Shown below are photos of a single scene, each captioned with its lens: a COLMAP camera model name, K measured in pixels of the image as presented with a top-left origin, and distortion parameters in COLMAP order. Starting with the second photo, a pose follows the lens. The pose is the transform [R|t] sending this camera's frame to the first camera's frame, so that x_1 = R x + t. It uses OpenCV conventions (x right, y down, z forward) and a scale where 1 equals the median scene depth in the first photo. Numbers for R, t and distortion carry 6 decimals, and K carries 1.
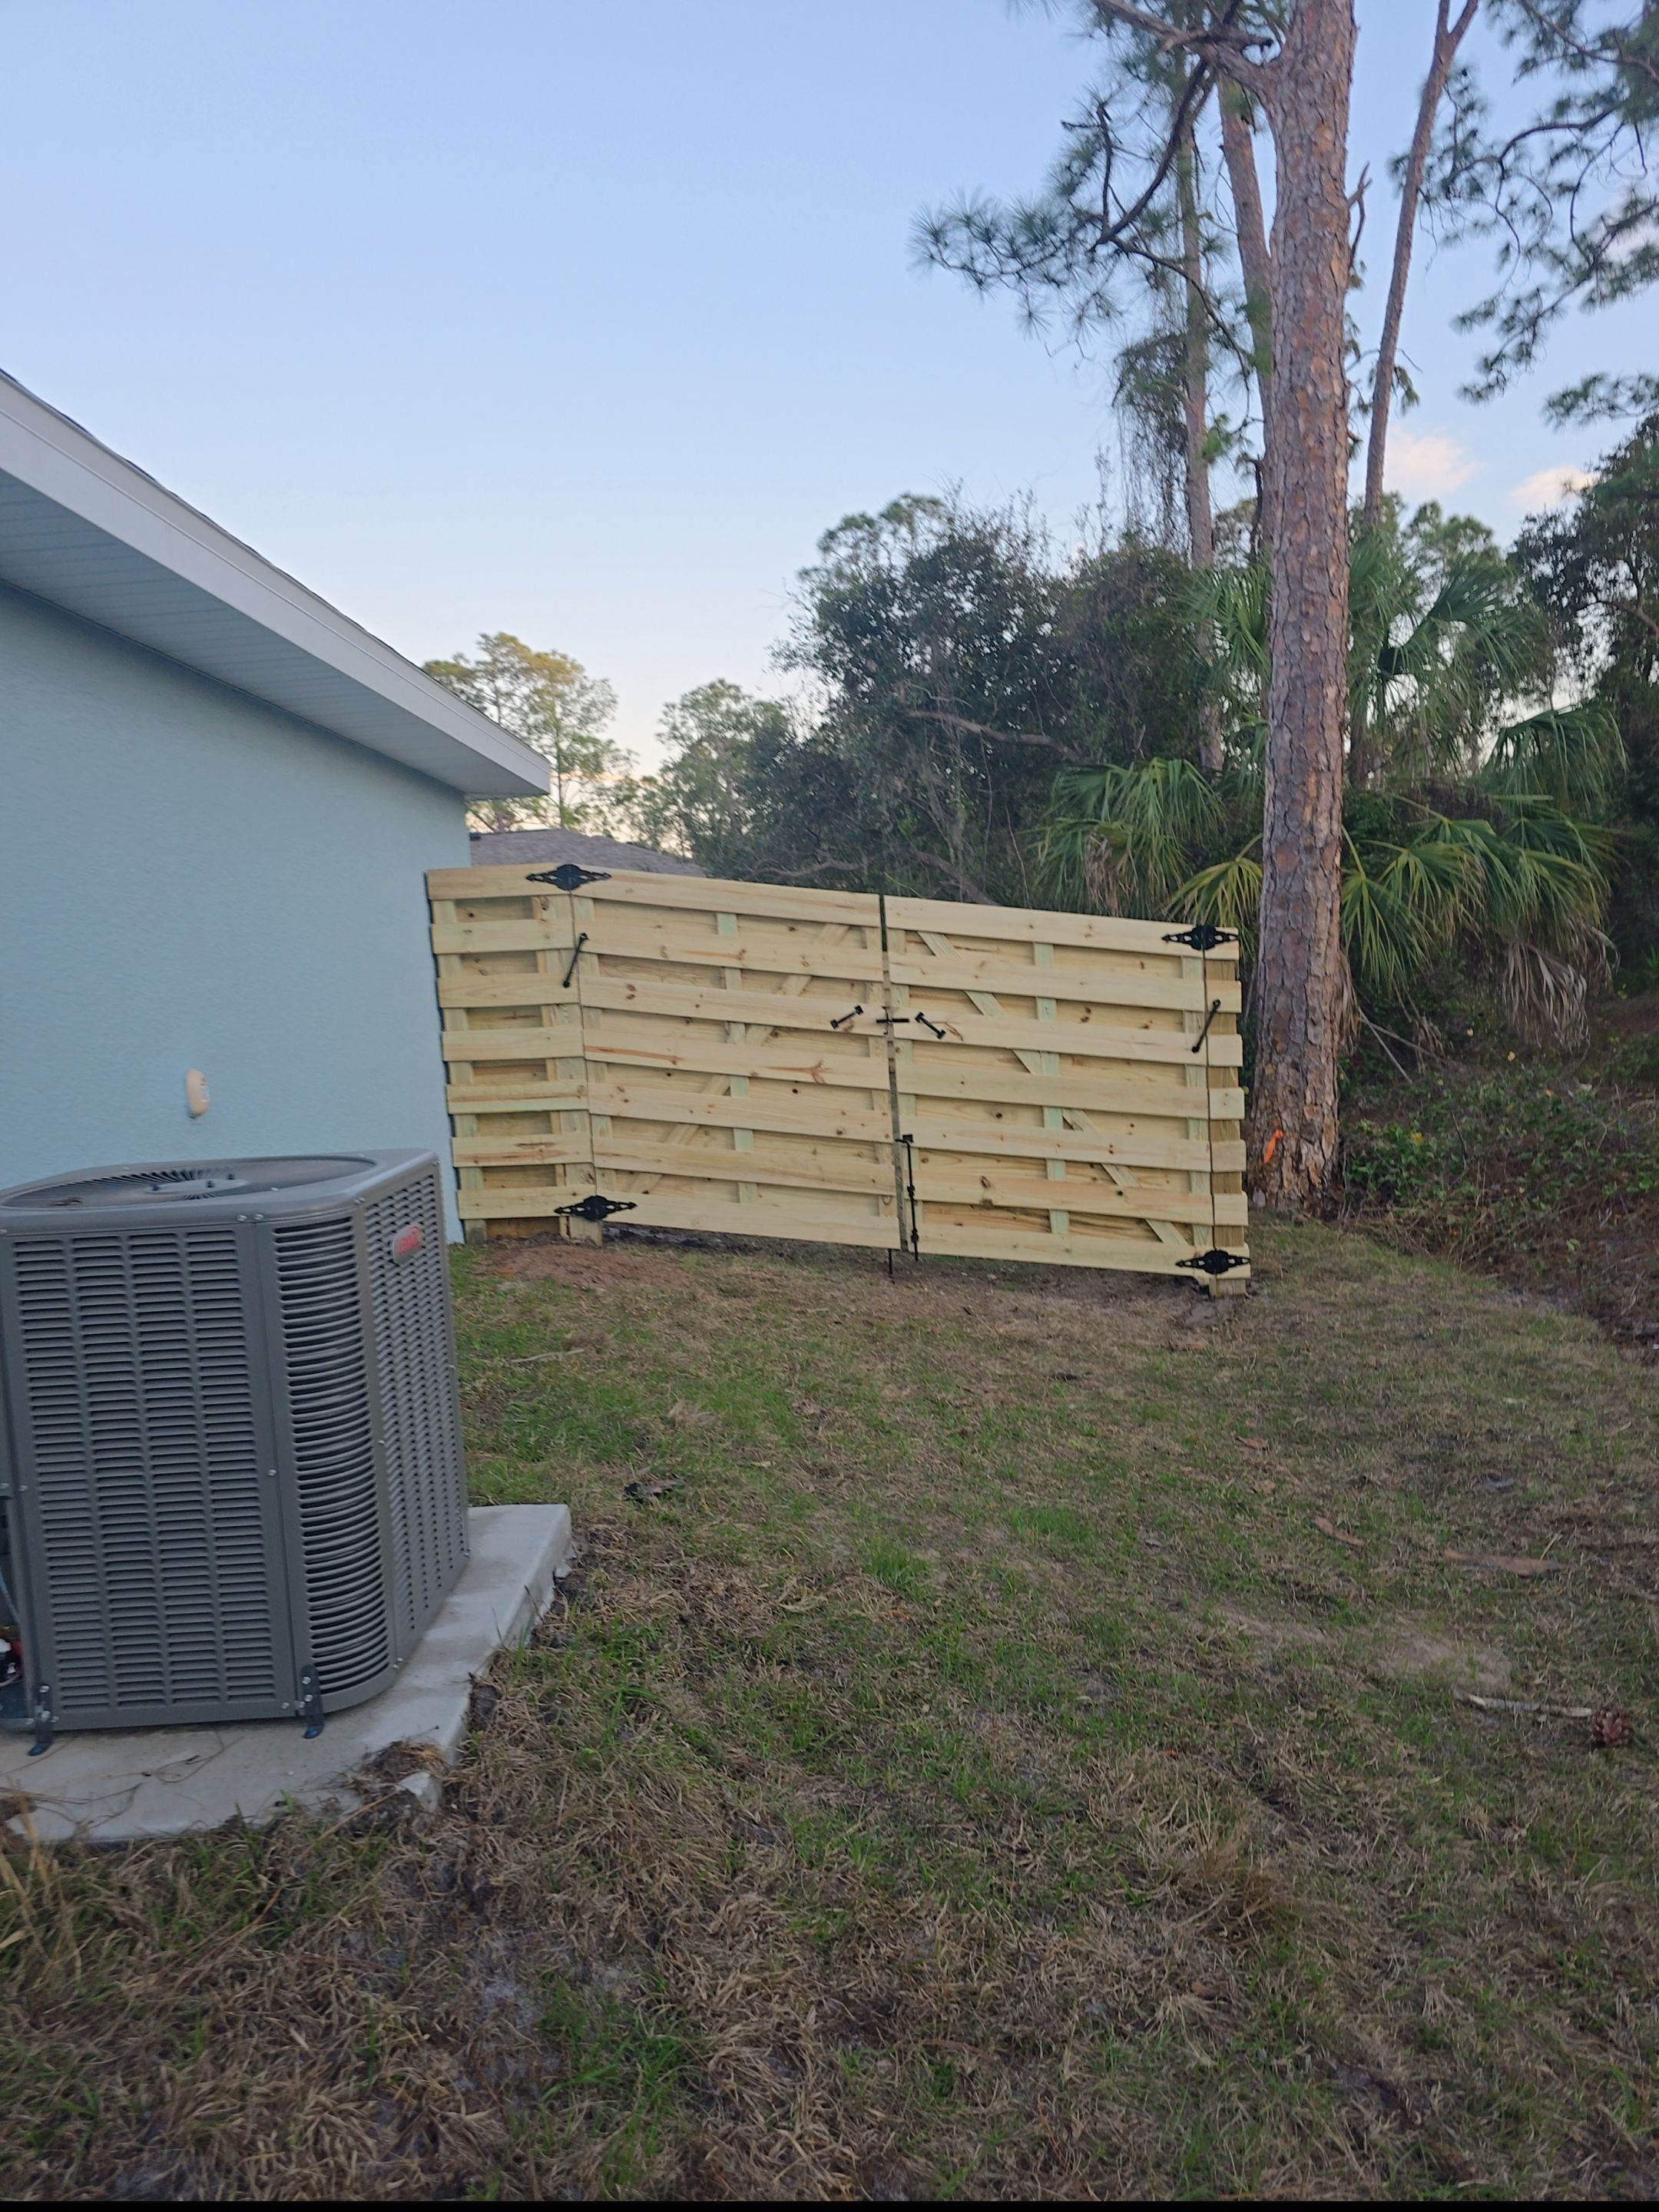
lens RADIAL K [[1469.2, 0, 817.8], [0, 1469.2, 1129.3], [0, 0, 1]] dist [0.102654, -0.107765]
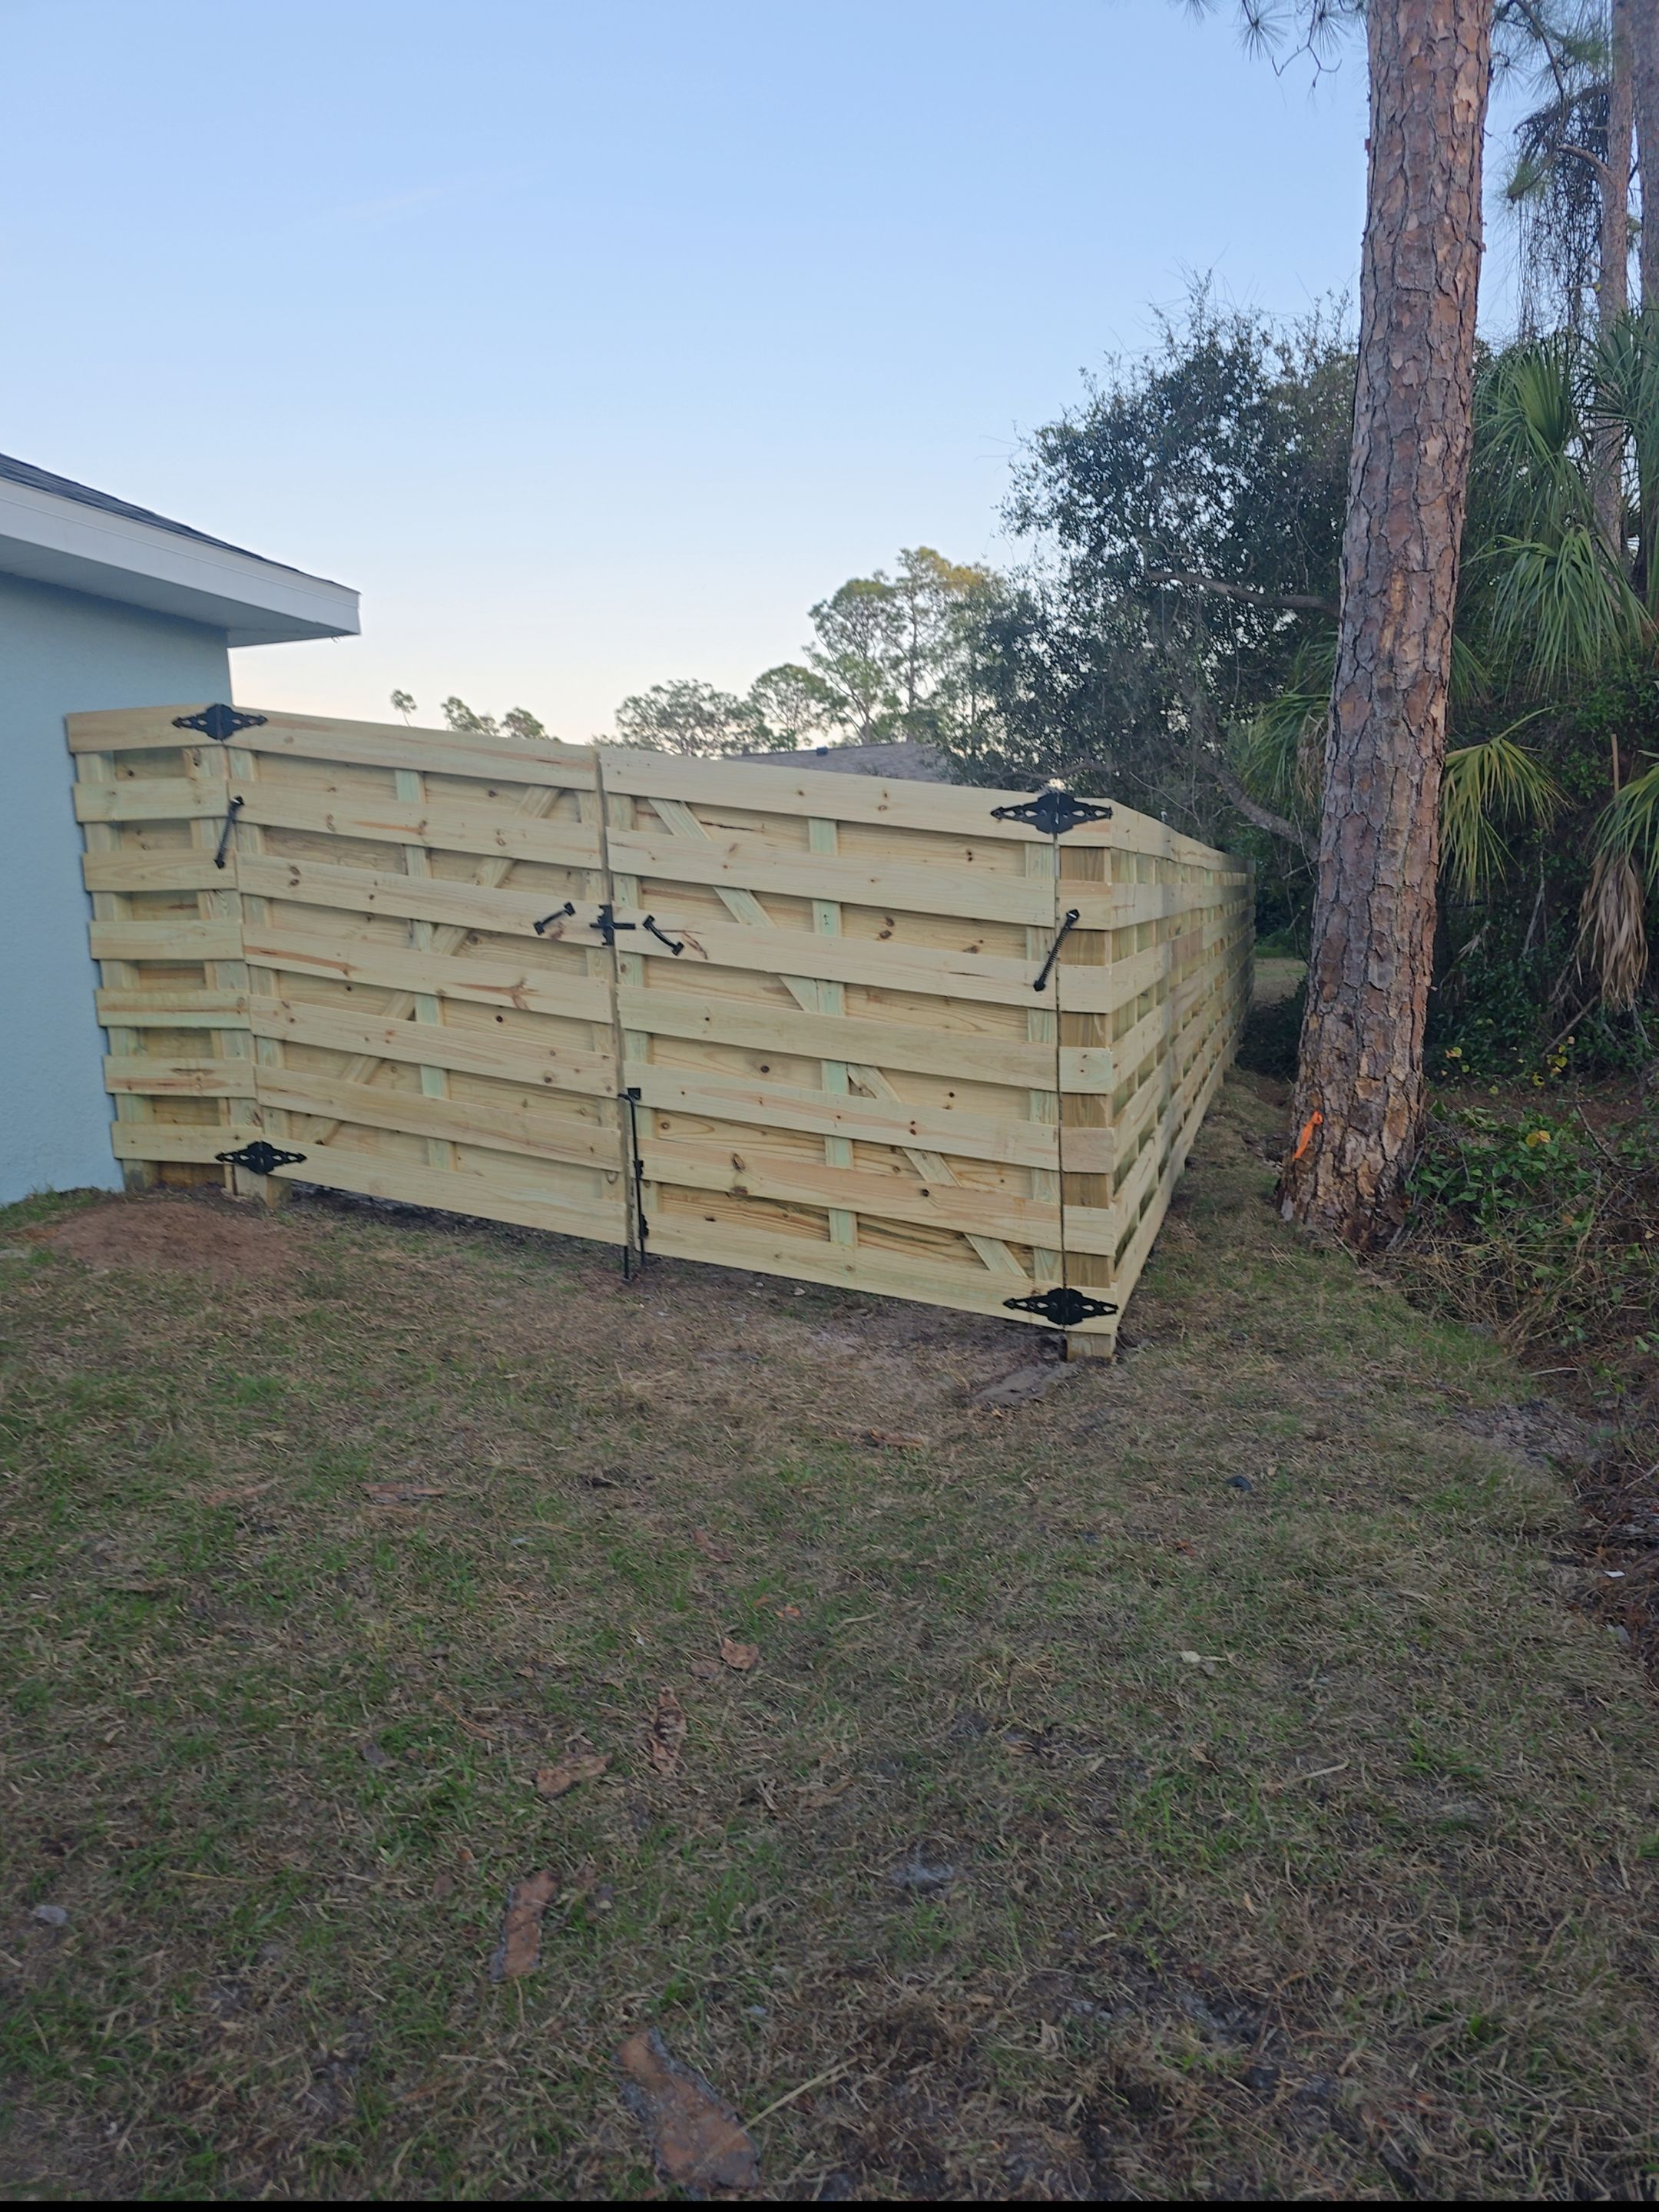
lens RADIAL K [[1469.2, 0, 817.8], [0, 1469.2, 1129.3], [0, 0, 1]] dist [0.102654, -0.107765]
pose [[0.955352, 0.068945, -0.287312, 0.346459], [-0.055322, 0.996937, 0.055276, -0.020312], [0.290243, -0.036913, 0.956241, 0.332843]]
